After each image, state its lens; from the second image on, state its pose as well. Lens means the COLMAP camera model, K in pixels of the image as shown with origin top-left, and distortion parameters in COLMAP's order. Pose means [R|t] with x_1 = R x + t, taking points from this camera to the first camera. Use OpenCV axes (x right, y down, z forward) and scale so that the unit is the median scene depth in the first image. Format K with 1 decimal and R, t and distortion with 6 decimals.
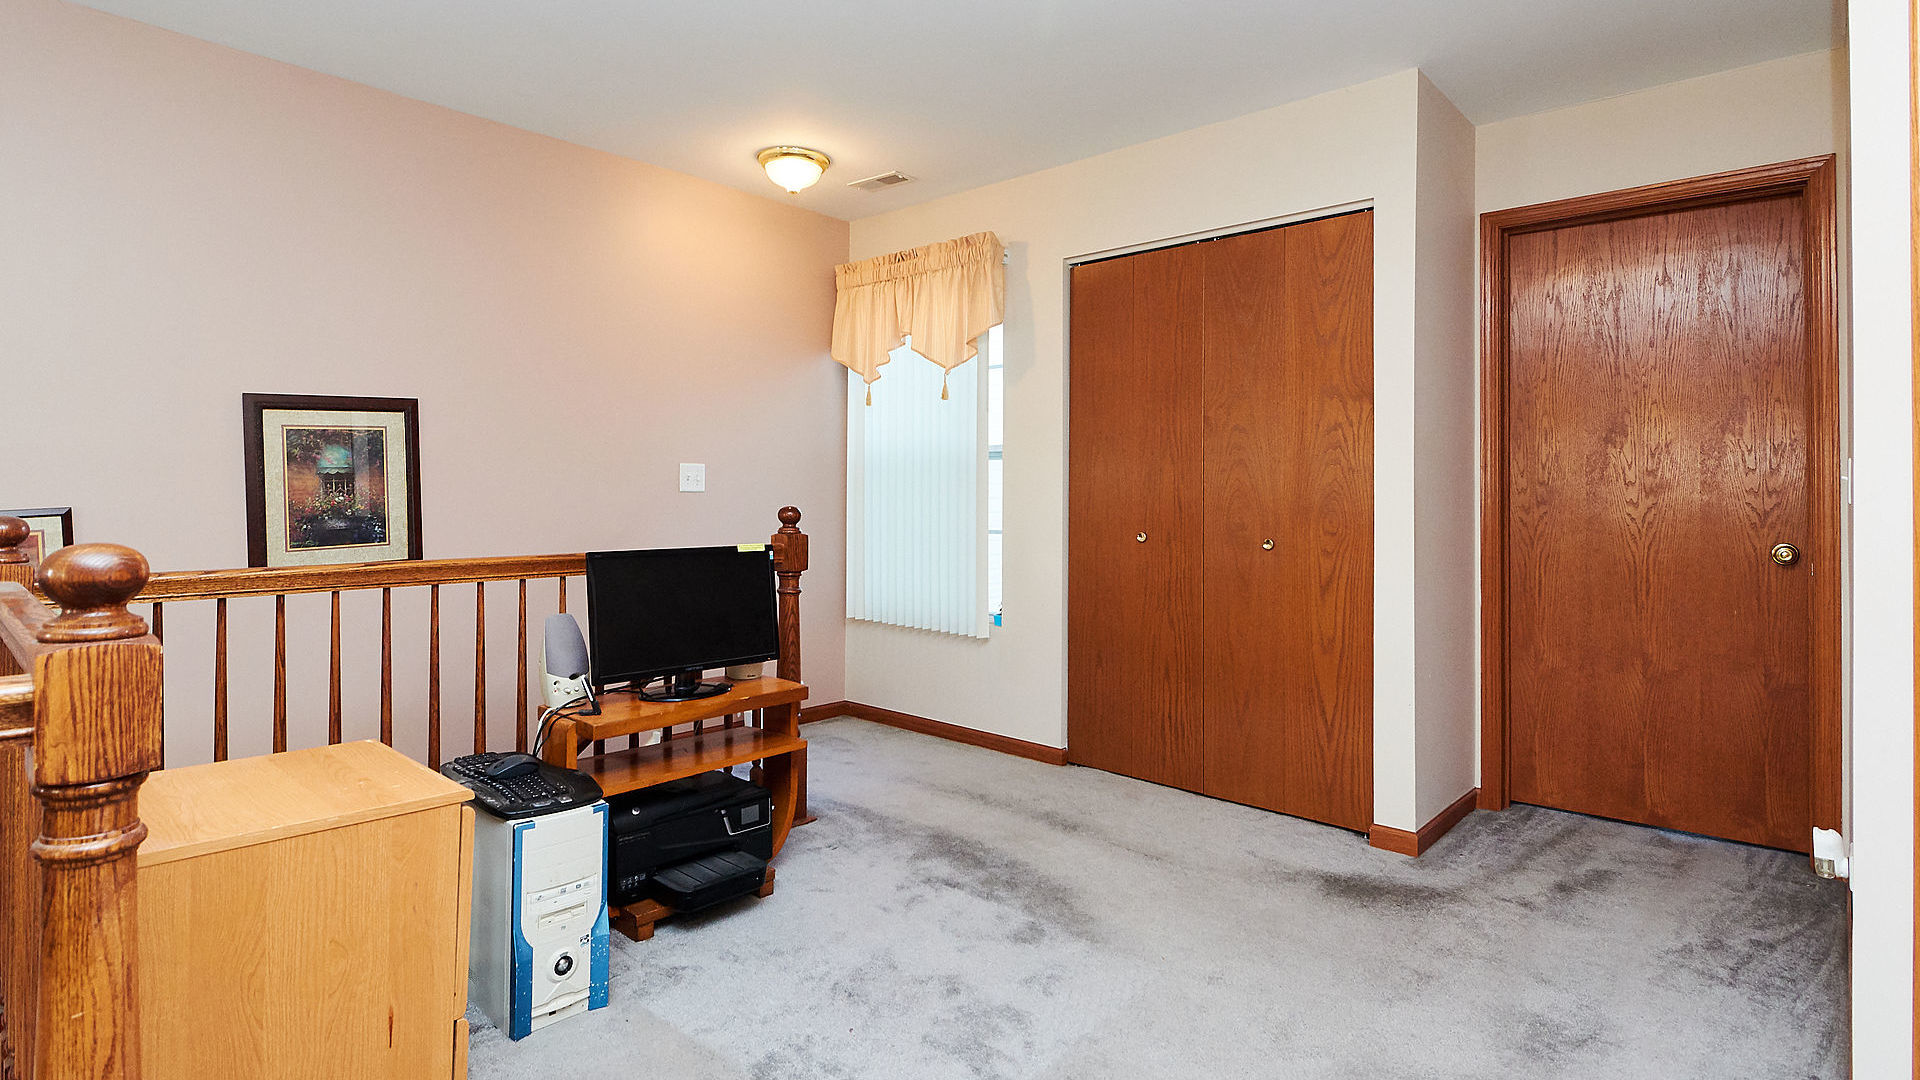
lens RADIAL K [[937.2, 0, 963.0], [0, 937.2, 517.8], [0, 0, 1]] dist [0.018217, -0.013008]
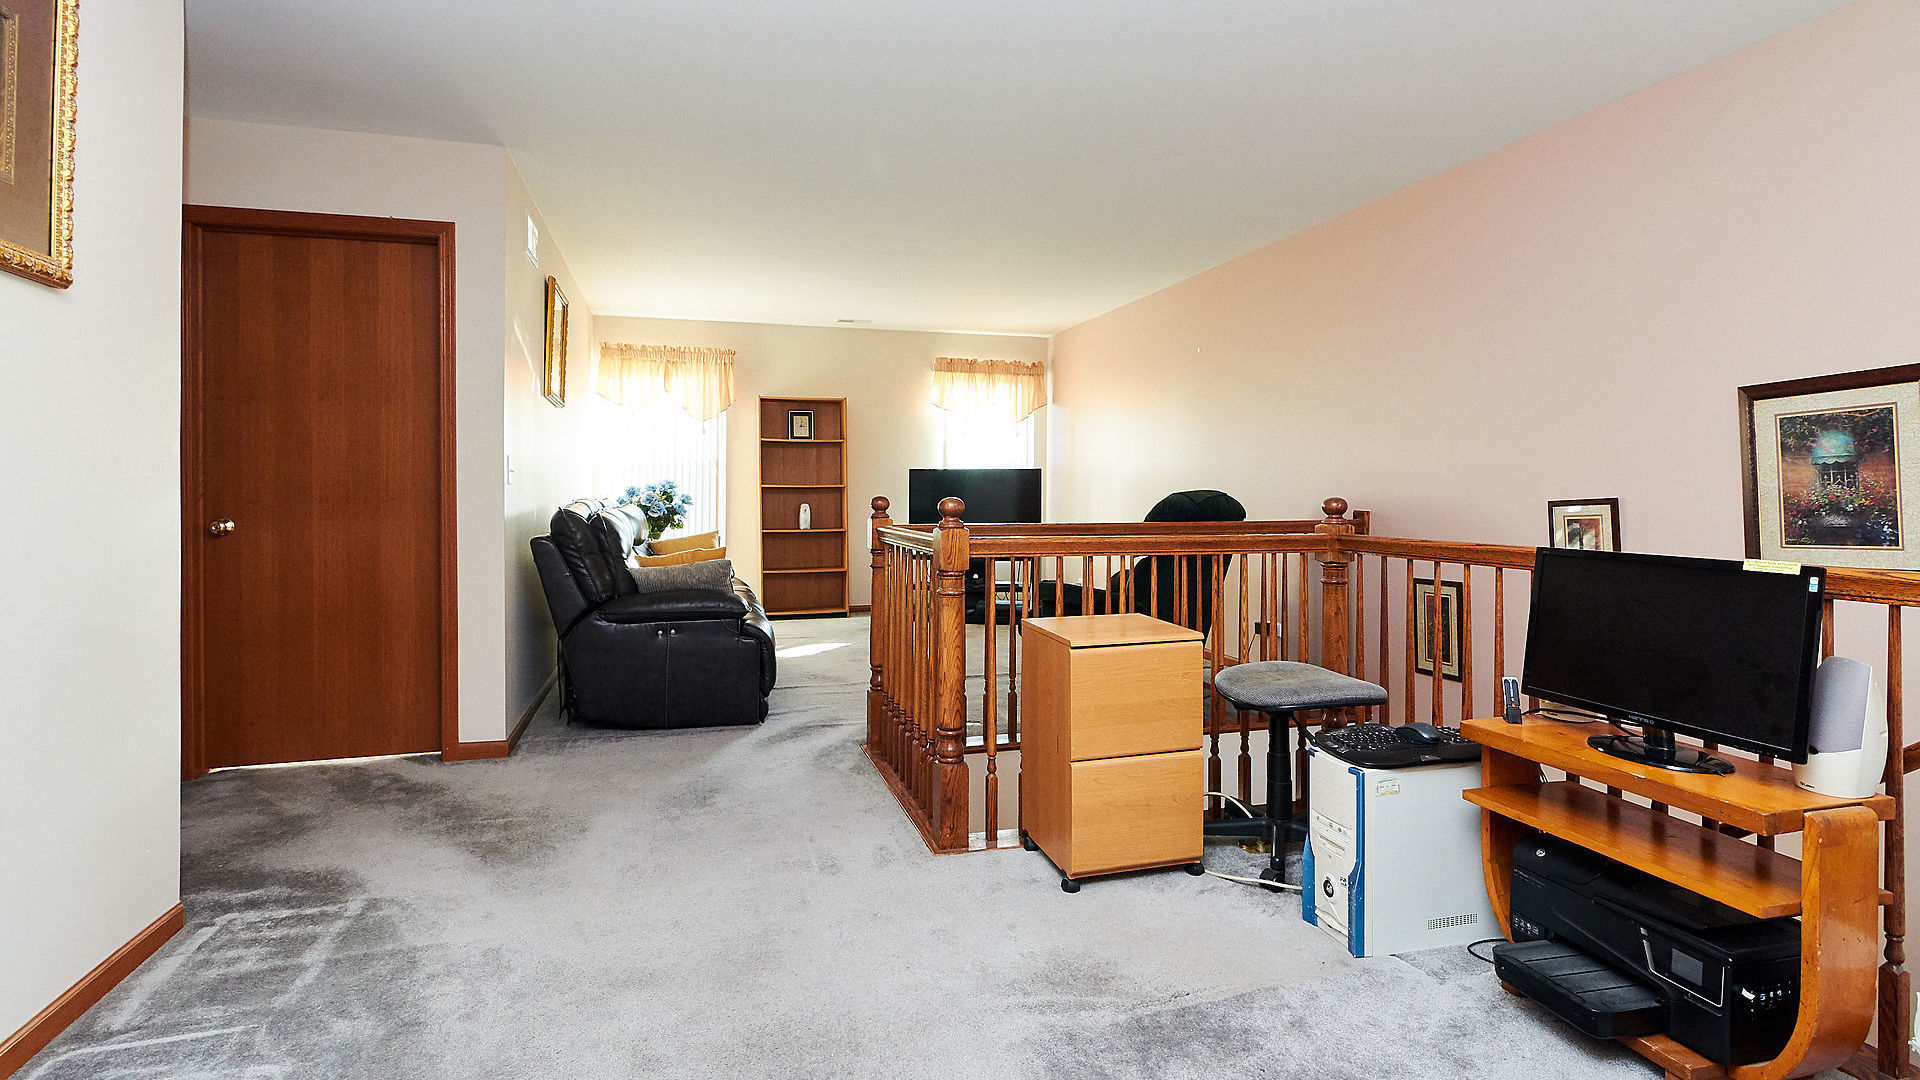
lens RADIAL K [[917.7, 0, 955.7], [0, 917.7, 521.7], [0, 0, 1]] dist [0.002538, 0.000110]
pose [[-0.504211, 0.025875, -0.863193, 0.501196], [-0.030468, 0.998396, 0.047725, -0.008839], [0.863043, 0.050363, -0.502614, 0.750861]]
